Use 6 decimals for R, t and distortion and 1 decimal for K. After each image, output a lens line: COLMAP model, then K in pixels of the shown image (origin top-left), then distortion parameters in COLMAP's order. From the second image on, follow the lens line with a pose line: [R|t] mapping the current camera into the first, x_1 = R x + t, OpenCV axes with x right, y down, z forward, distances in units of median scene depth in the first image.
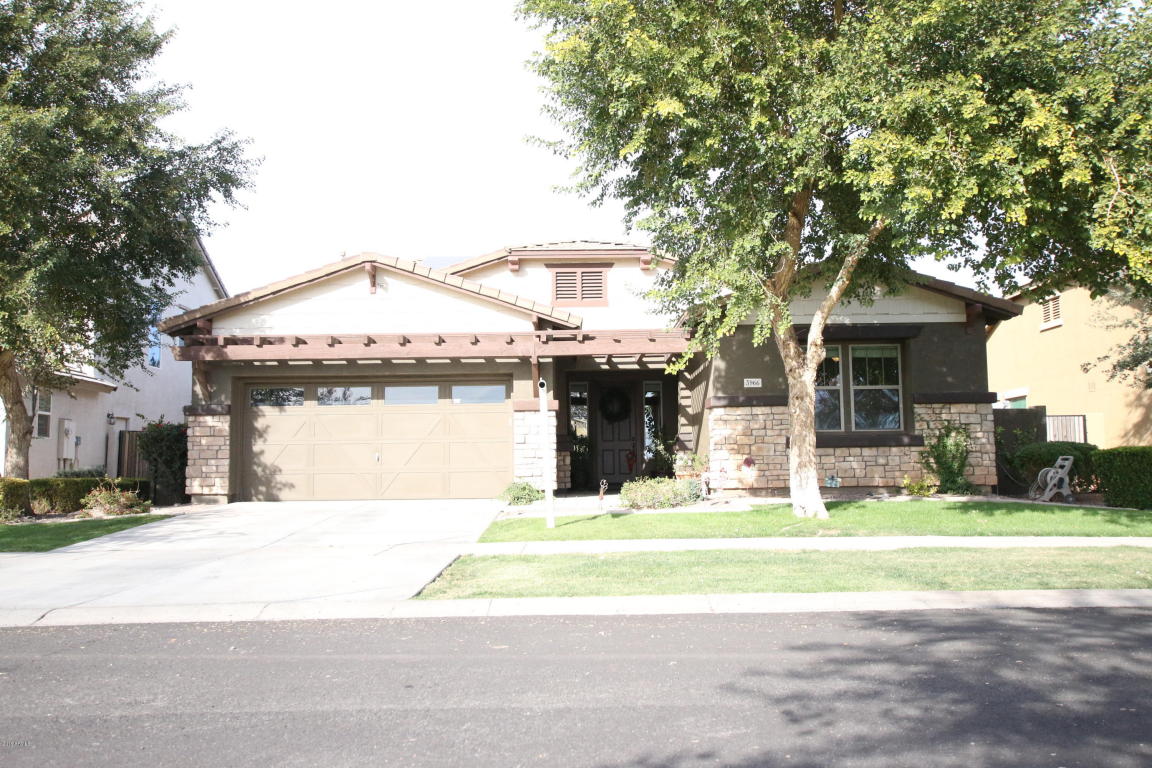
lens RADIAL K [[981.7, 0, 568.3], [0, 981.7, 381.2], [0, 0, 1]] dist [0.009097, 0.032356]
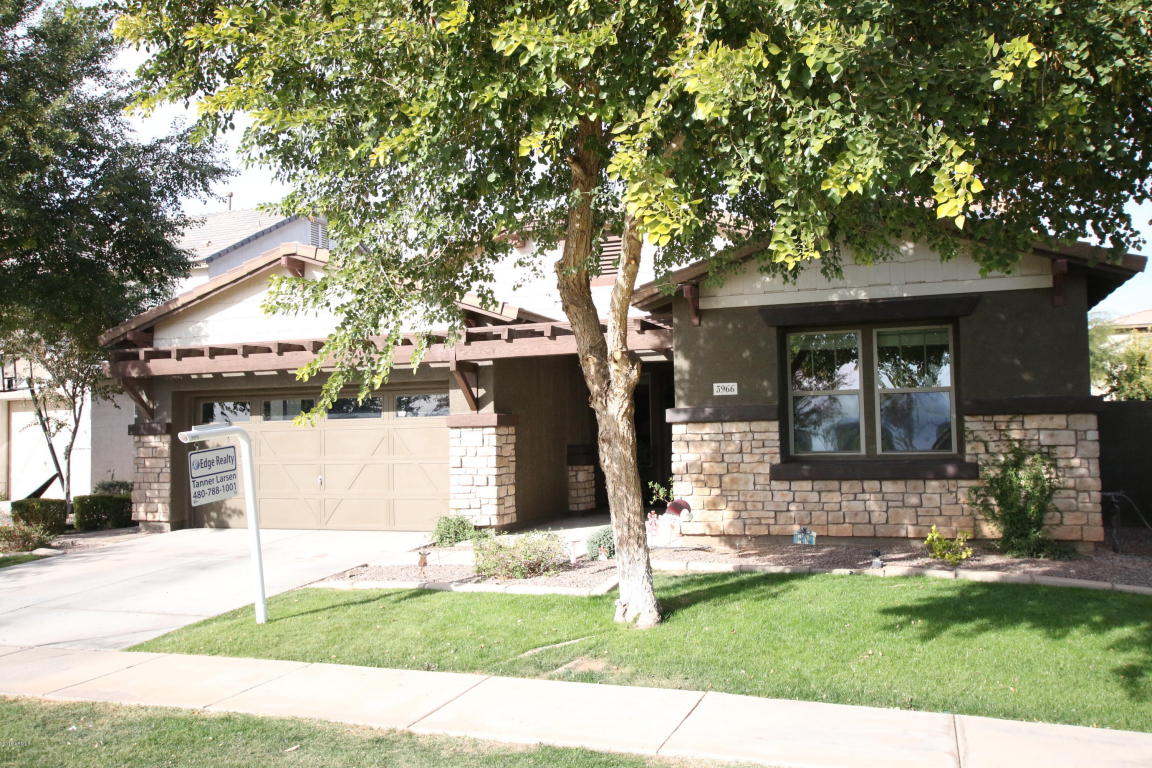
lens RADIAL K [[981.7, 0, 579.5], [0, 981.7, 383.4], [0, 0, 1]] dist [0.009097, 0.032356]
pose [[0.939180, -0.023264, -0.342635, 0.335864], [0.040237, 0.998285, 0.042510, -0.037456], [0.341059, -0.053711, 0.938506, 0.287269]]
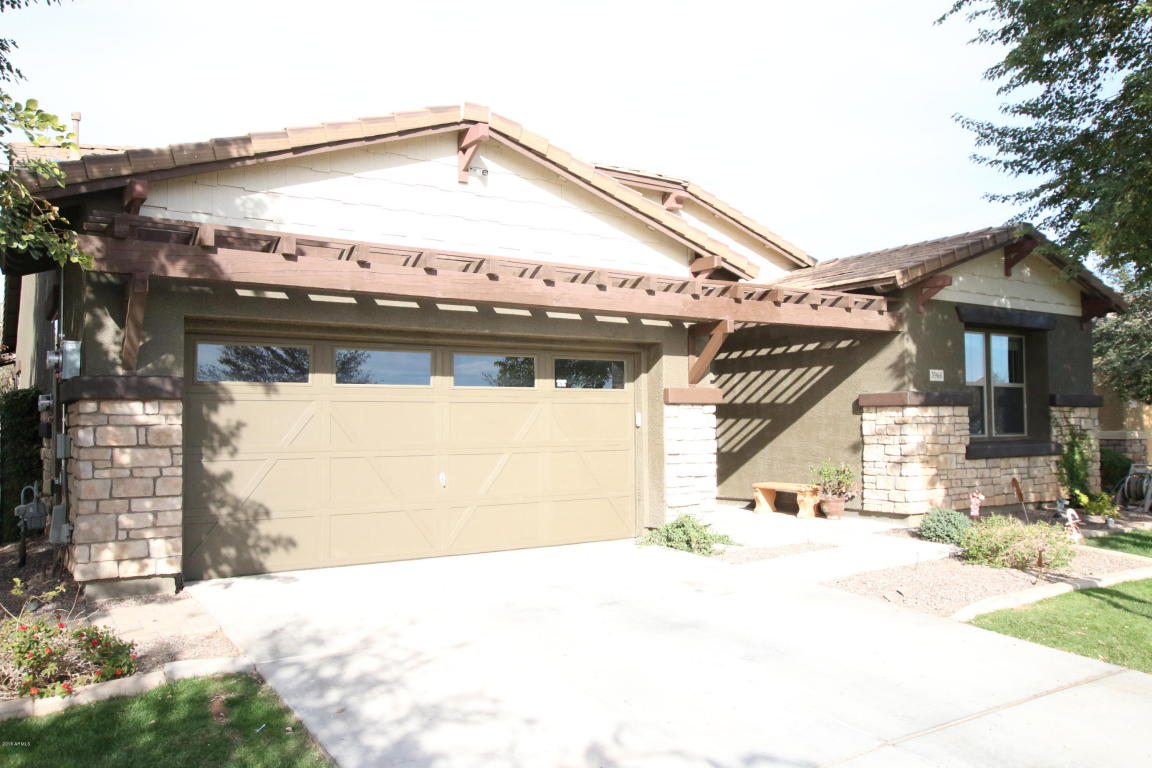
lens RADIAL K [[882.4, 0, 570.5], [0, 882.4, 381.4], [0, 0, 1]] dist [0.005801, 0.024635]
pose [[0.837205, 0.033126, 0.545885, -0.434213], [-0.057504, 0.997963, 0.027632, 0.004091], [-0.543858, -0.054524, 0.837404, 0.577067]]
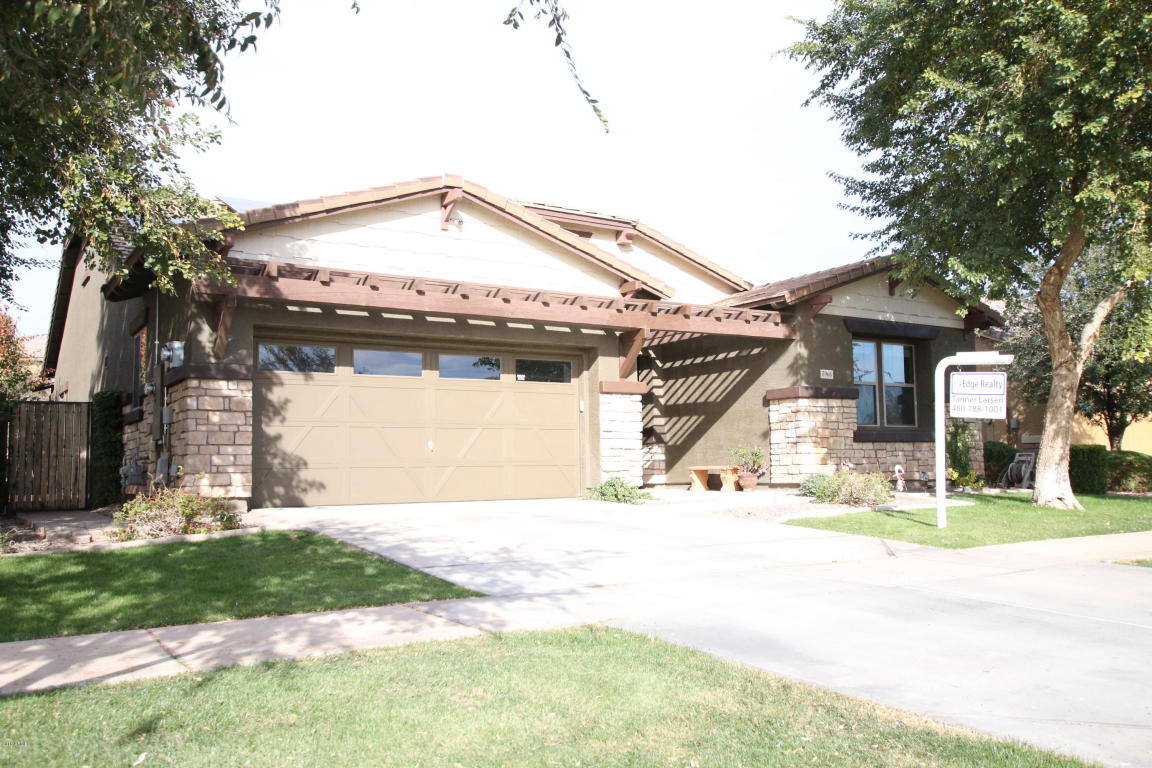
lens RADIAL K [[958.7, 0, 577.0], [0, 958.7, 379.5], [0, 0, 1]] dist [0.005830, 0.000142]
pose [[0.843320, 0.050300, 0.535053, -0.528328], [-0.048362, 0.998674, -0.017659, 0.035822], [-0.535231, -0.010985, 0.844634, 0.334313]]
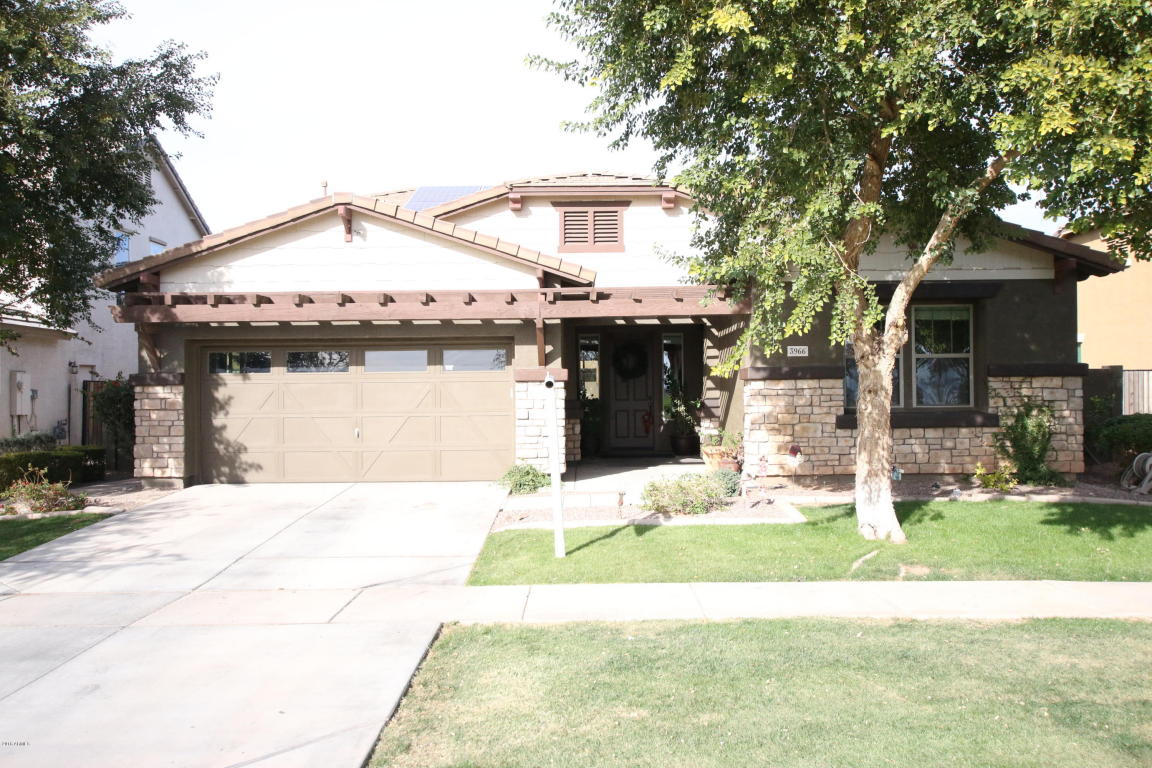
lens RADIAL K [[981.7, 0, 567.5], [0, 981.7, 380.3], [0, 0, 1]] dist [0.009097, 0.032356]
pose [[0.999981, 0.002942, -0.005430, -0.005825], [-0.002476, 0.996470, 0.083910, -0.044021], [0.005658, -0.083895, 0.996459, 0.154843]]
